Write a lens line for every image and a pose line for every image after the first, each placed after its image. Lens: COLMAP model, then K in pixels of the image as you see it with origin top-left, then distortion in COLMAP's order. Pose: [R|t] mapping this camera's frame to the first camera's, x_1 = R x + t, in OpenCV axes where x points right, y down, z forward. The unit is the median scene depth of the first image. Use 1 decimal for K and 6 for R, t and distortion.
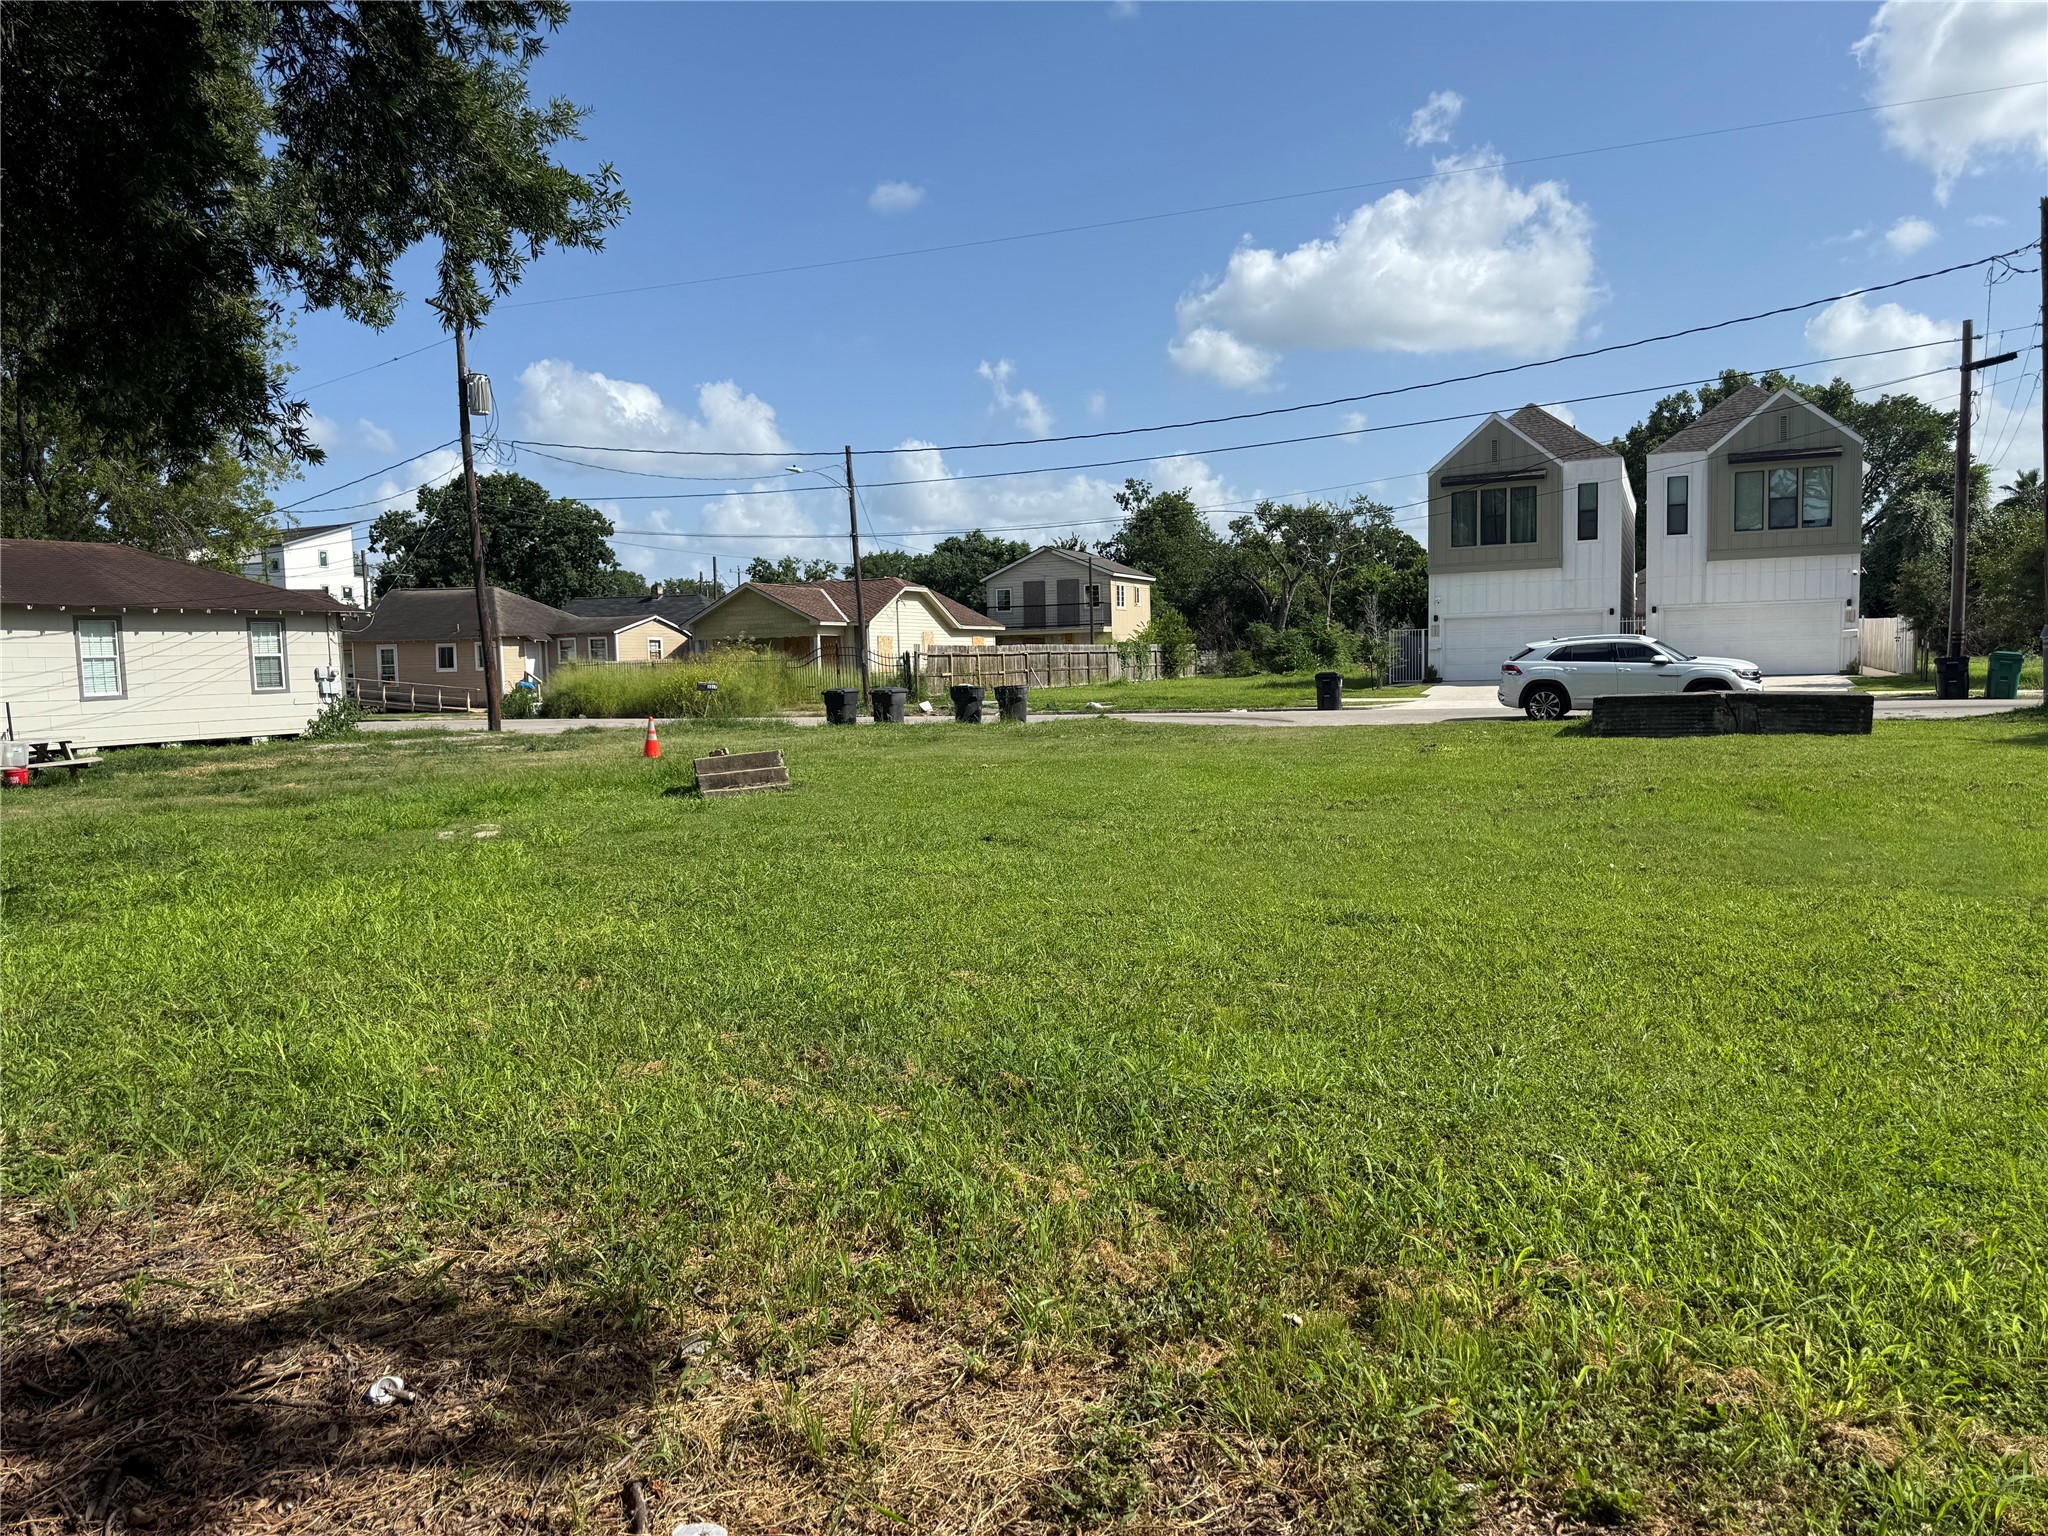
lens RADIAL K [[1392.1, 0, 1024.9], [0, 1392.1, 763.7], [0, 0, 1]] dist [0.103129, -0.148746]
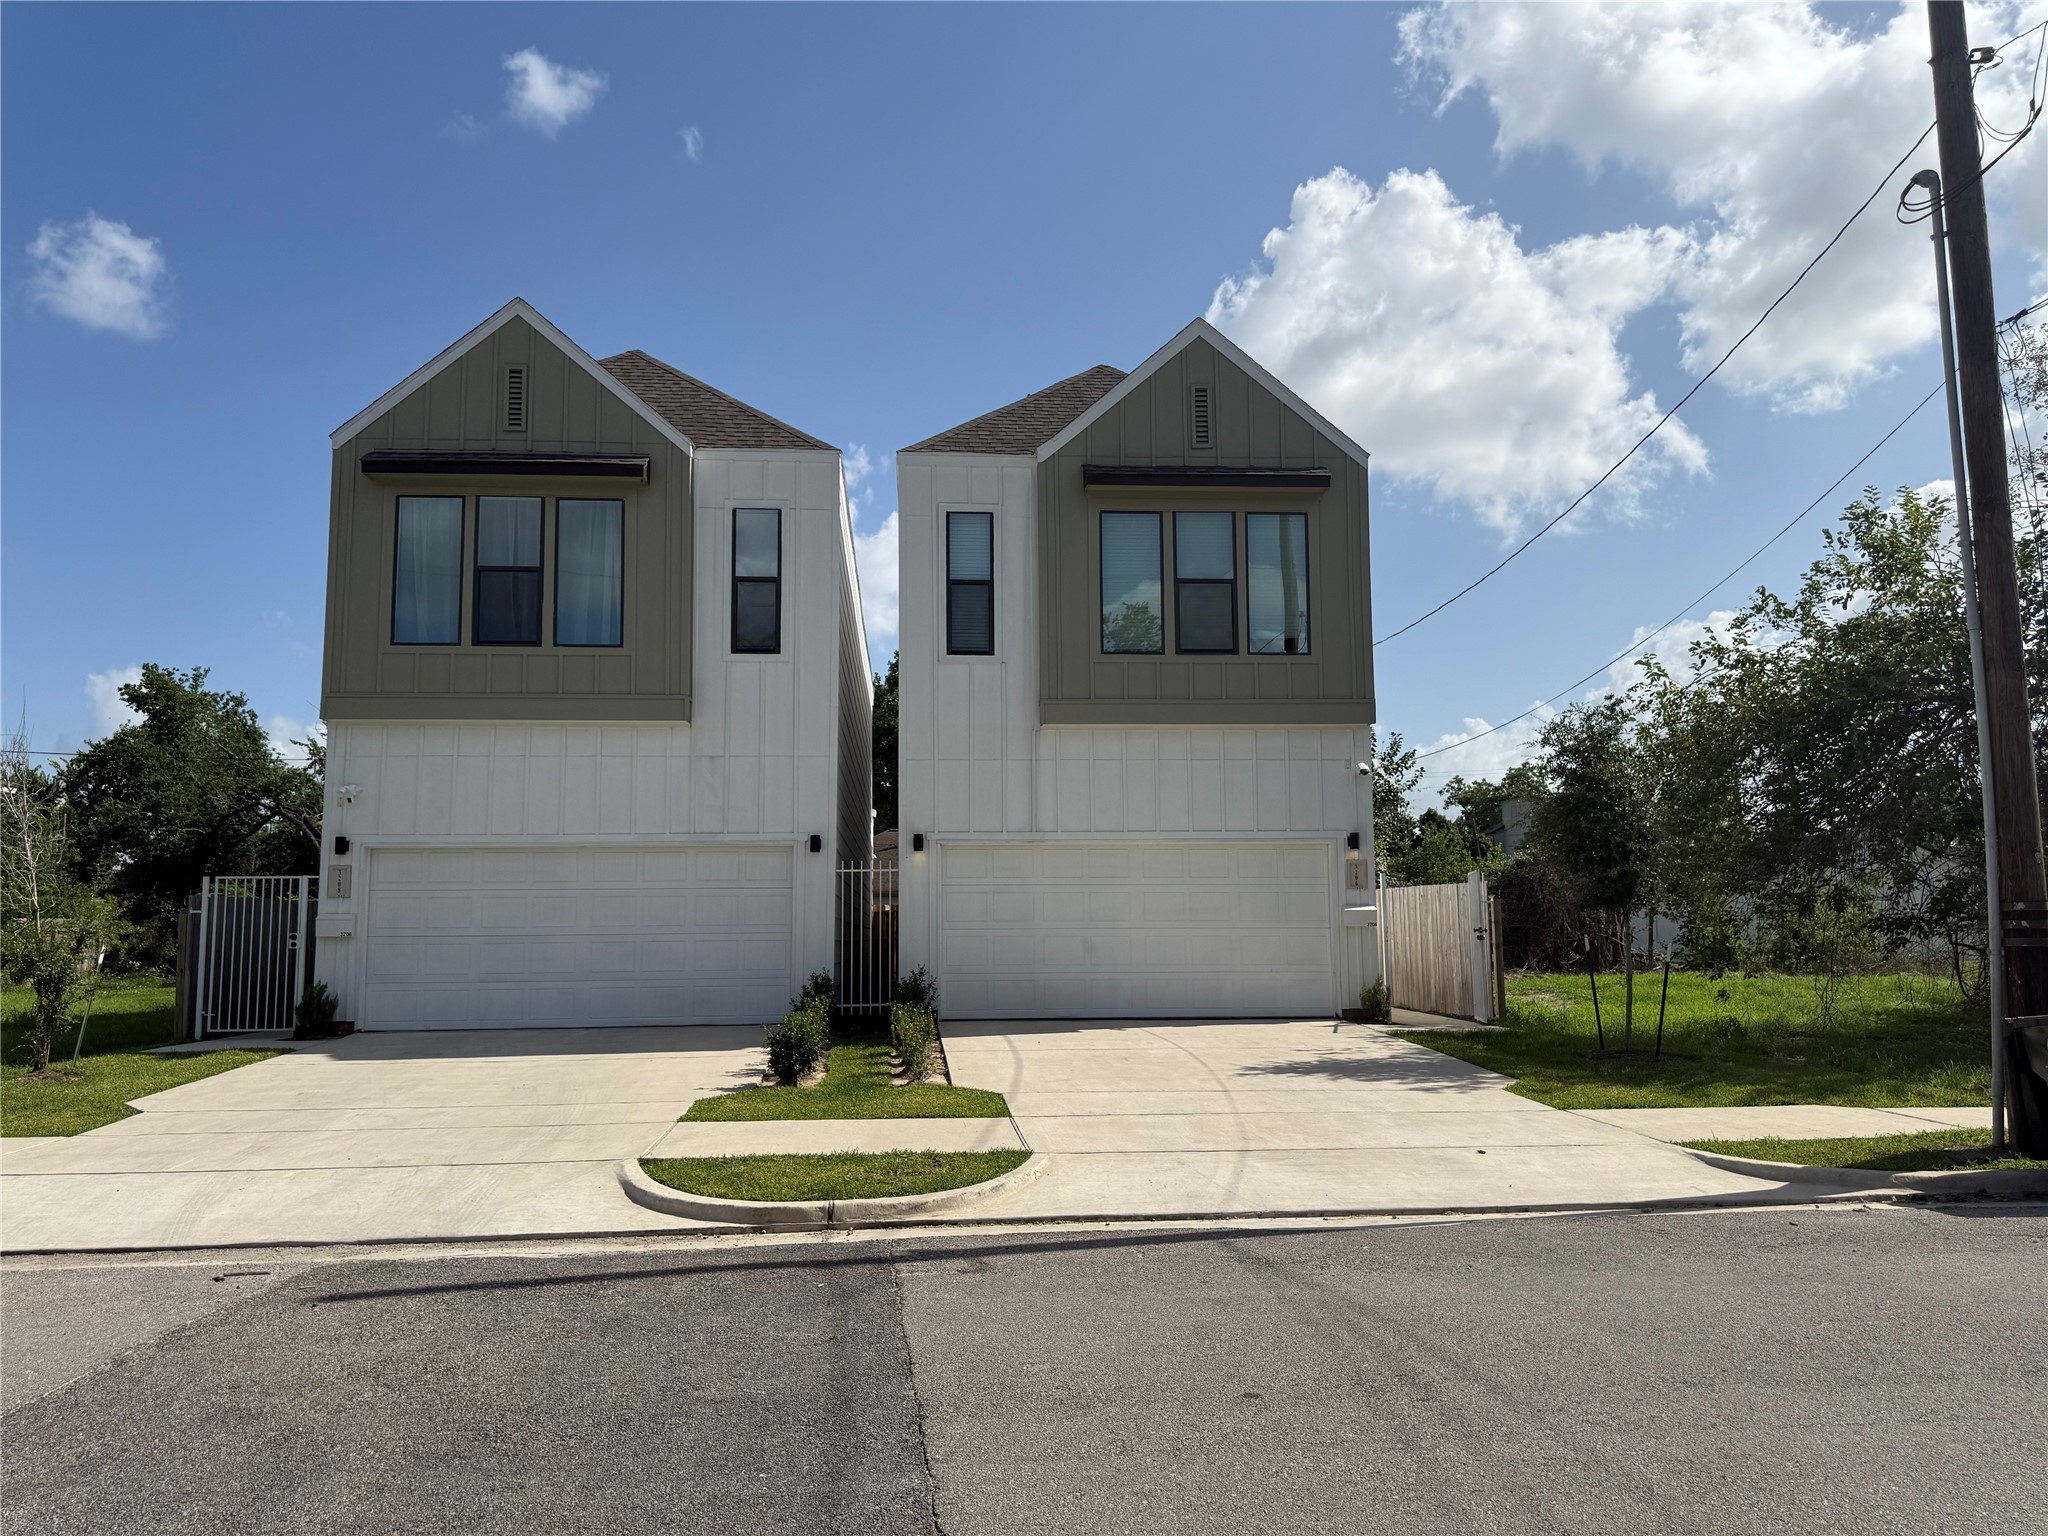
lens RADIAL K [[1402.7, 0, 1022.0], [0, 1402.7, 757.8], [0, 0, 1]] dist [0.041711, -0.061770]
pose [[0.873711, 0.080158, 0.479795, 0.339928], [0.022612, 0.978571, -0.204665, -0.063504], [-0.485919, 0.189667, 0.853176, 0.783204]]
